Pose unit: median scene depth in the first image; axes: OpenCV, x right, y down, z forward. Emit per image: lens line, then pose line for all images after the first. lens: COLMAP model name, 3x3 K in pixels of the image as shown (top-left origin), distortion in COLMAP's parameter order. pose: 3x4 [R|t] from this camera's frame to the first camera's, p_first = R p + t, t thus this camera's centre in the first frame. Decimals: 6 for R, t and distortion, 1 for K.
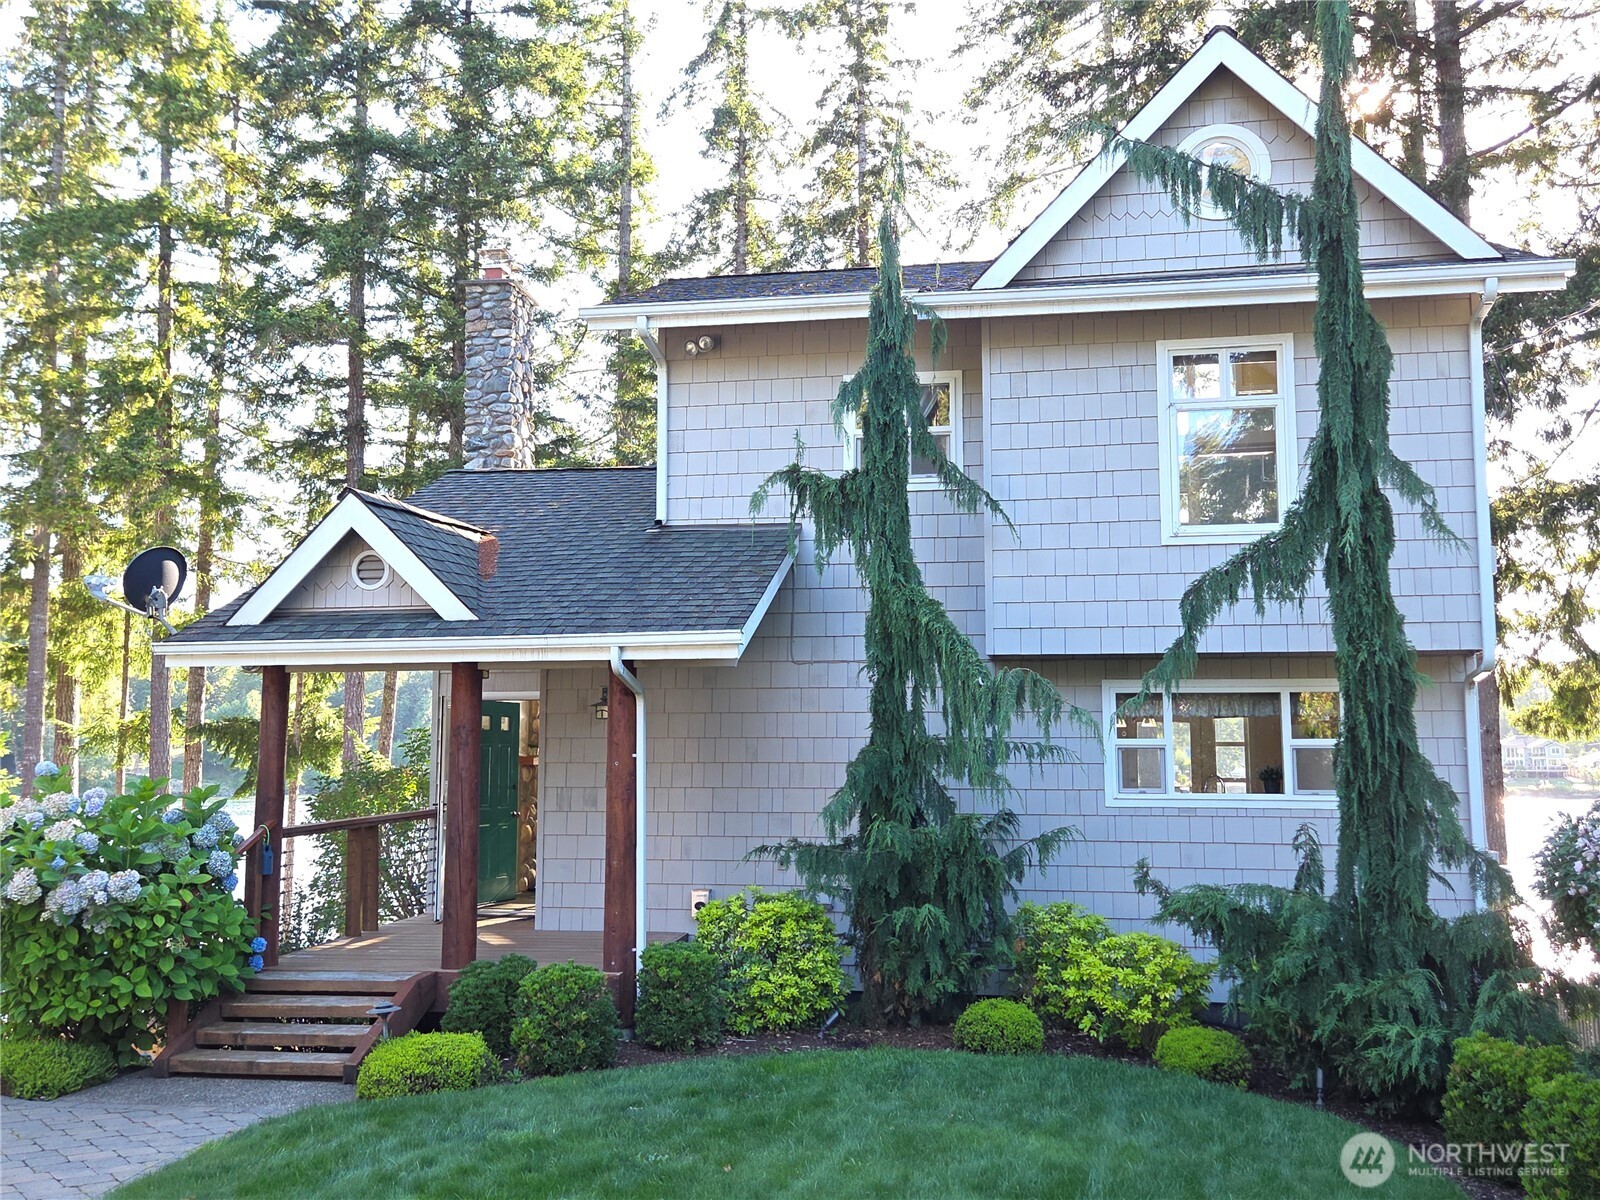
lens RADIAL K [[1465.1, 0, 802.9], [0, 1465.1, 591.5], [0, 0, 1]] dist [0.016735, 0.000000]
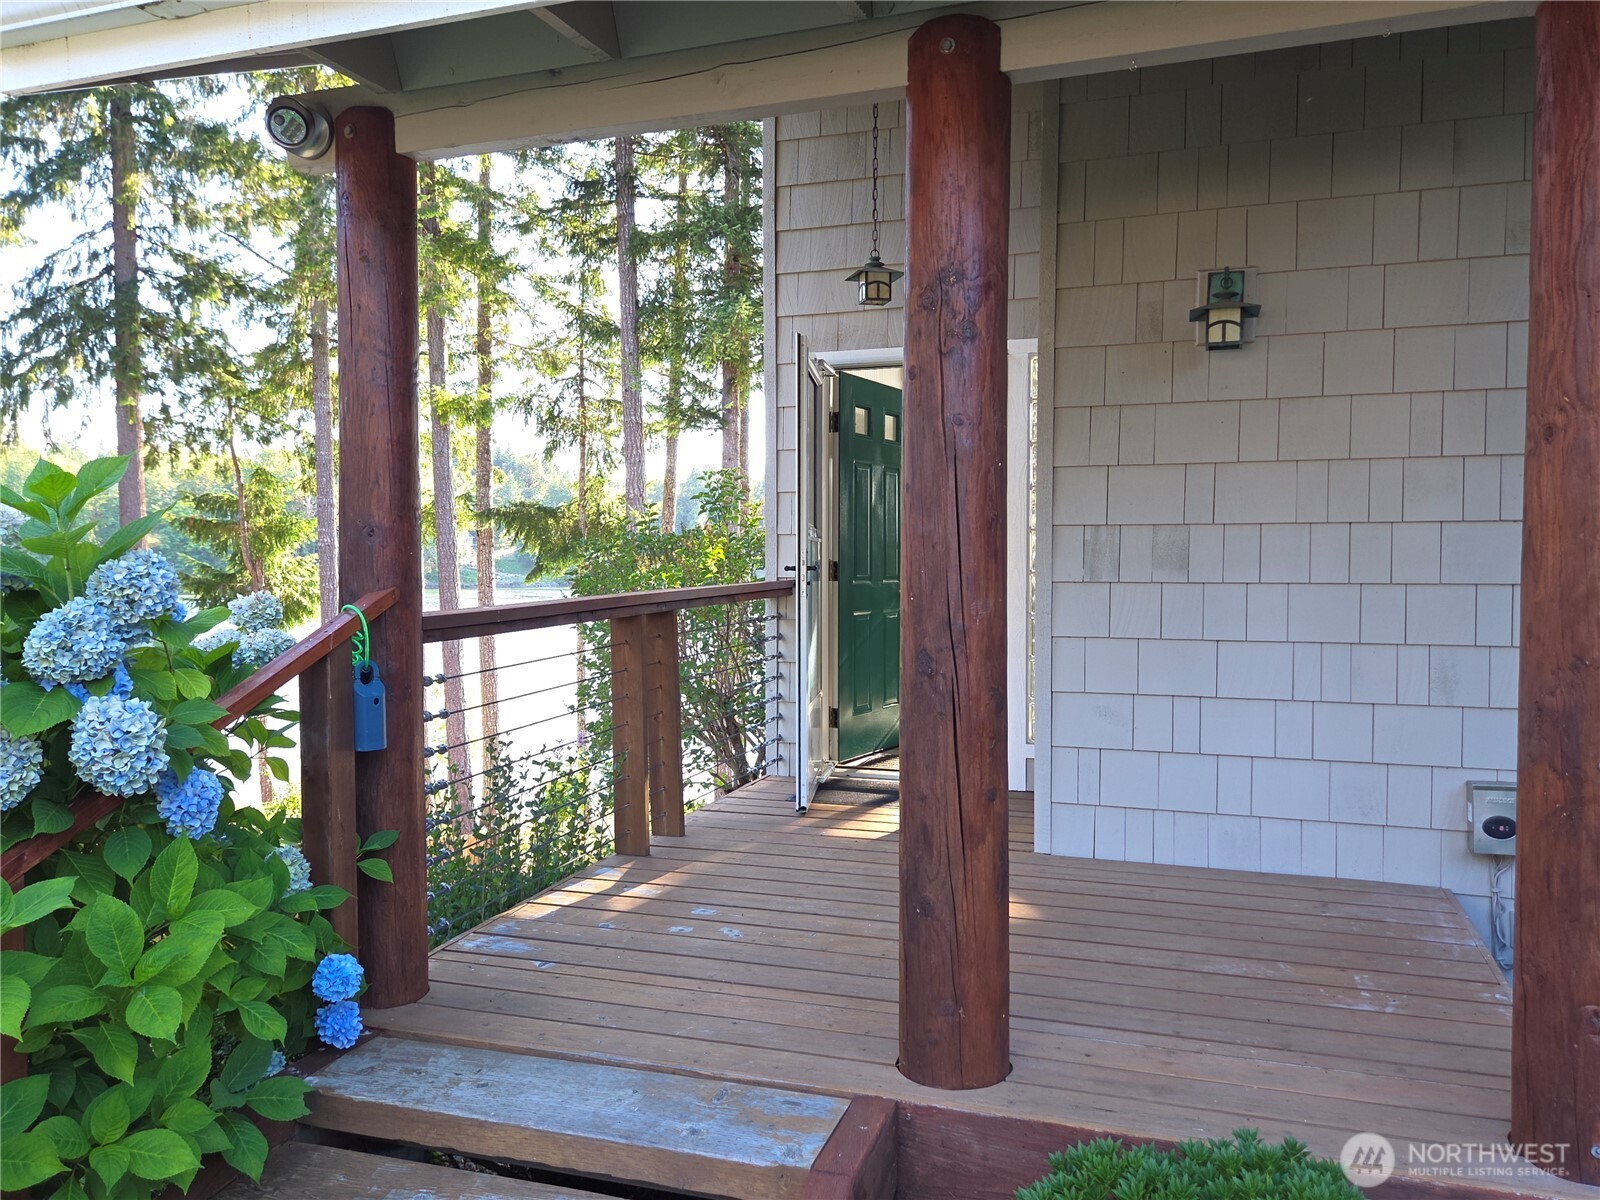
lens RADIAL K [[1207.1, 0, 799.4], [0, 1207.1, 603.1], [0, 0, 1]] dist [0.005357, 0.000673]
pose [[0.986277, 0.006241, -0.164980, -0.073407], [0.018560, 0.988760, 0.148355, 0.039625], [0.164051, -0.149381, 0.975076, 0.249237]]
